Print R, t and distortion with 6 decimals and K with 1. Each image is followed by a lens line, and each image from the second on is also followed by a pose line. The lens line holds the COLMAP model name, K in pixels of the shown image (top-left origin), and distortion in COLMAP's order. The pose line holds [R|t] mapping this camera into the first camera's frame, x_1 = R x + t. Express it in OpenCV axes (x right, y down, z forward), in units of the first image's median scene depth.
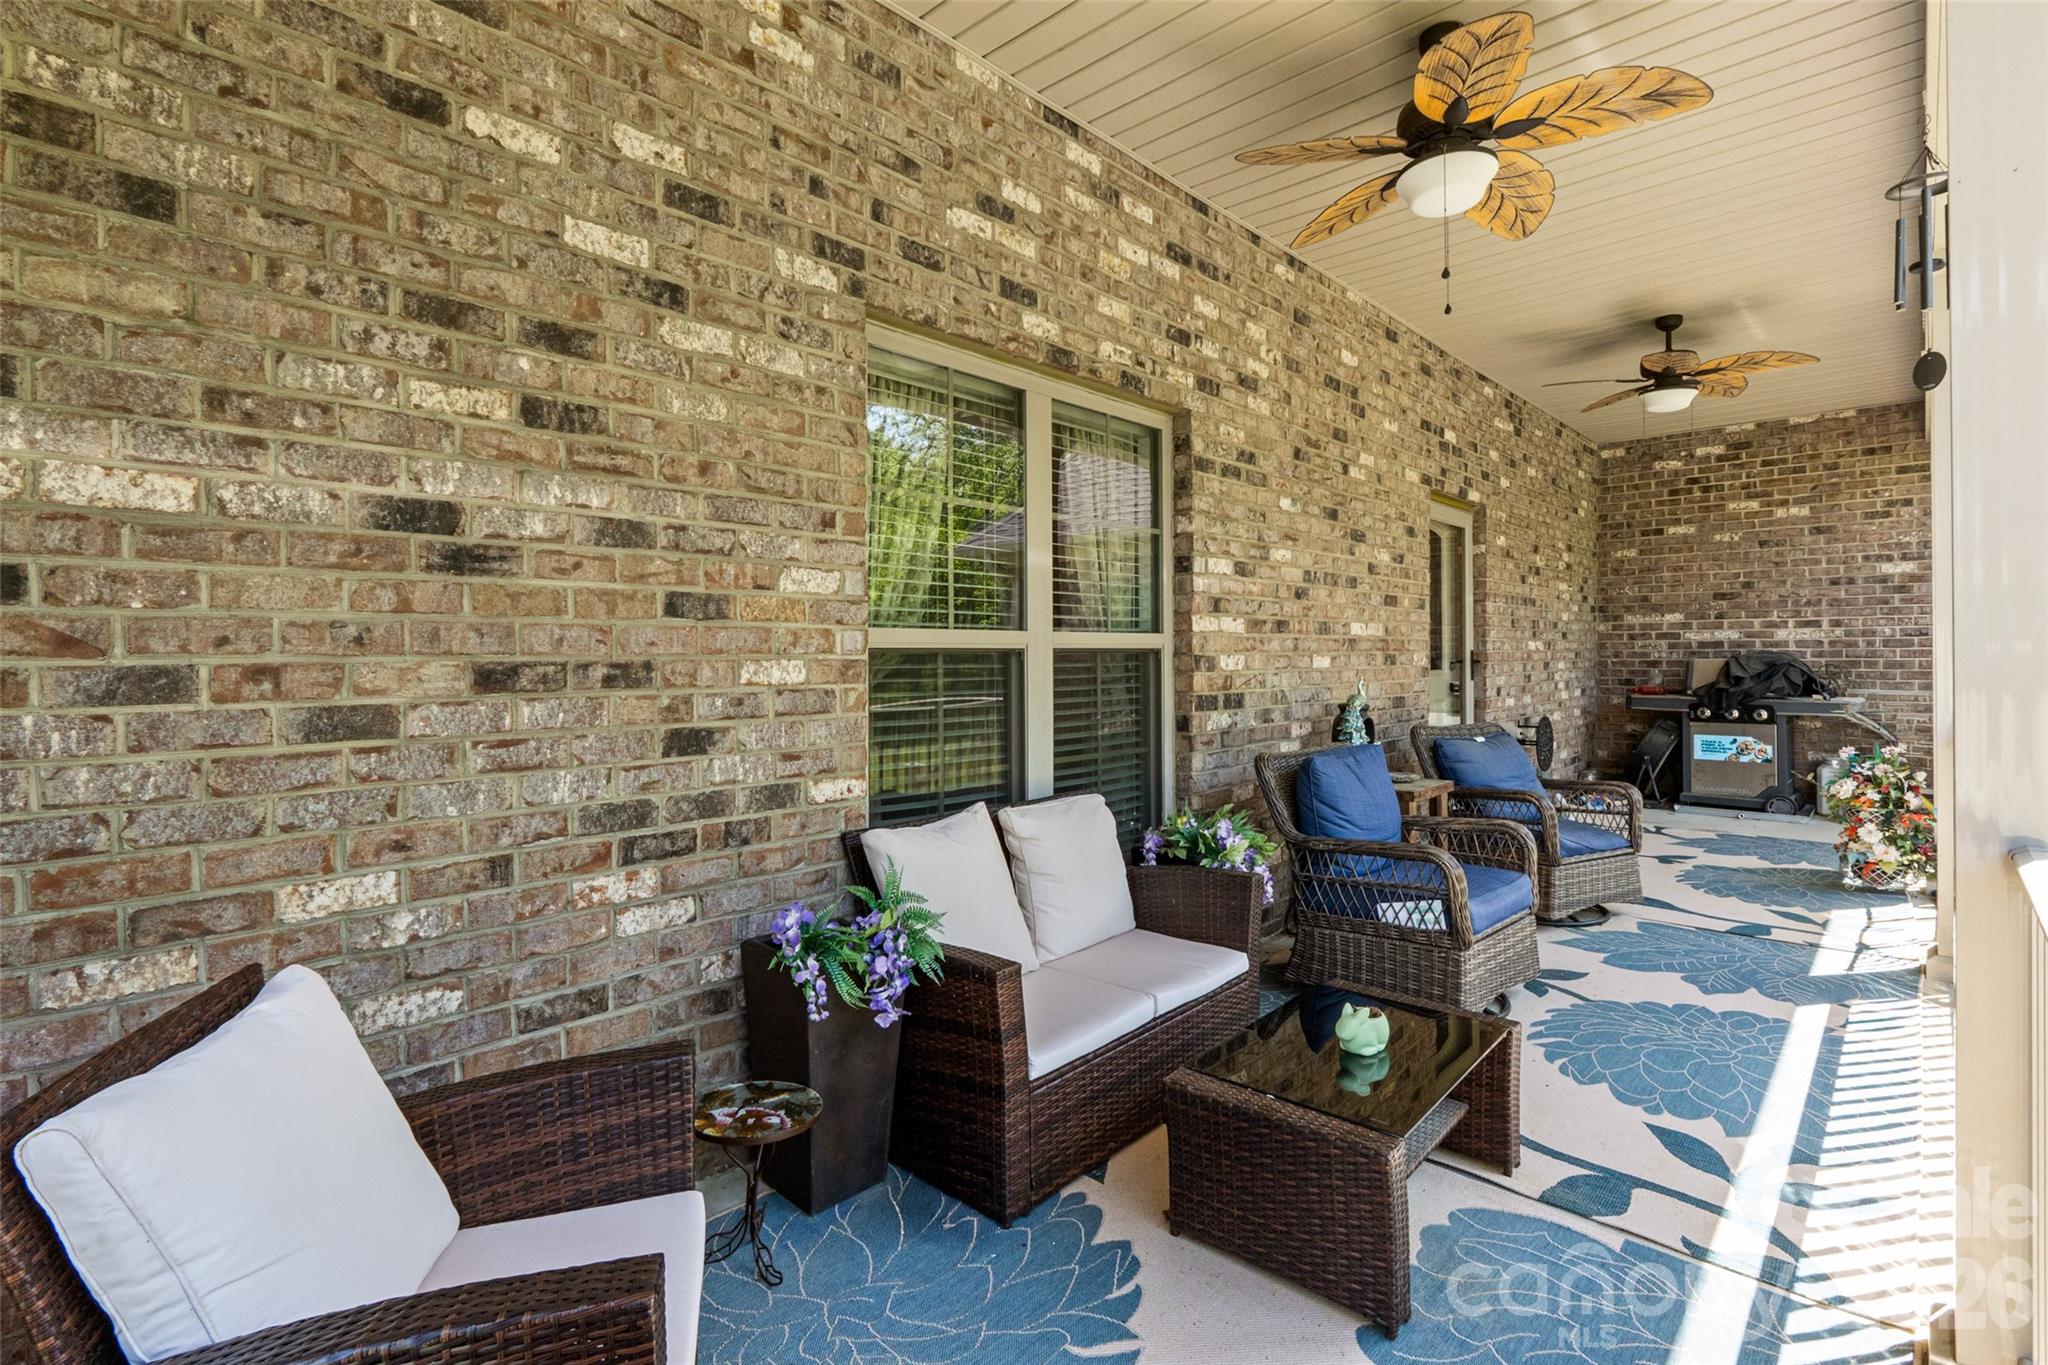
lens RADIAL K [[947.4, 0, 1027.6], [0, 947.4, 662.9], [0, 0, 1]] dist [-0.003099, -0.000030]
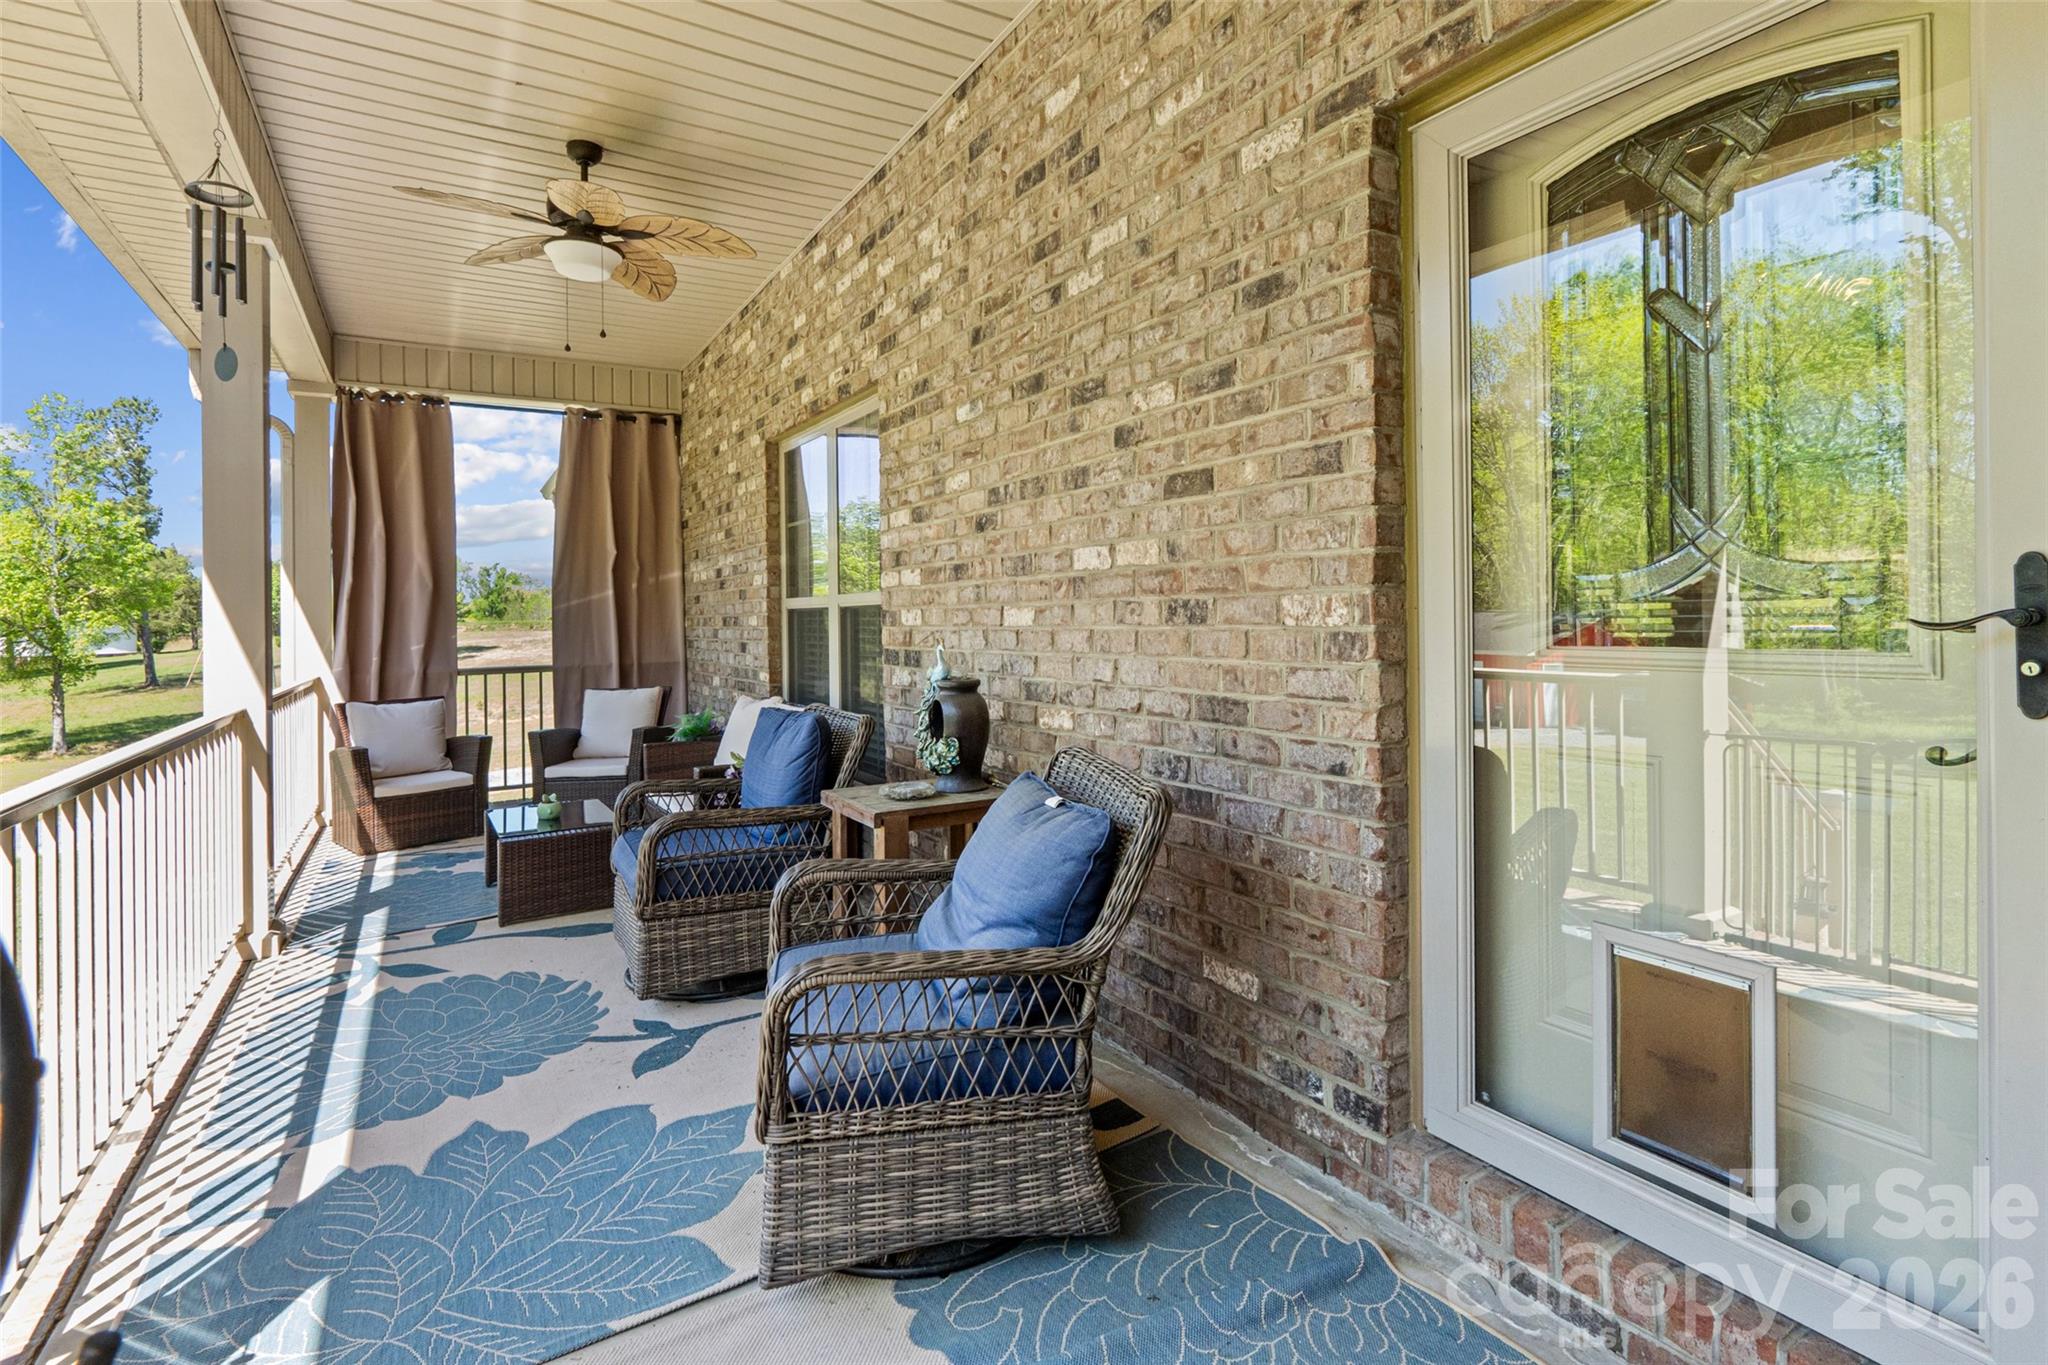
lens RADIAL K [[971.8, 0, 1027.2], [0, 971.8, 612.4], [0, 0, 1]] dist [-0.000967, 0.000192]
pose [[-0.258322, 0.007690, -0.966028, 1.214009], [0.012532, 0.999911, 0.004609, -0.009166], [0.965978, -0.010916, -0.258395, 1.478843]]
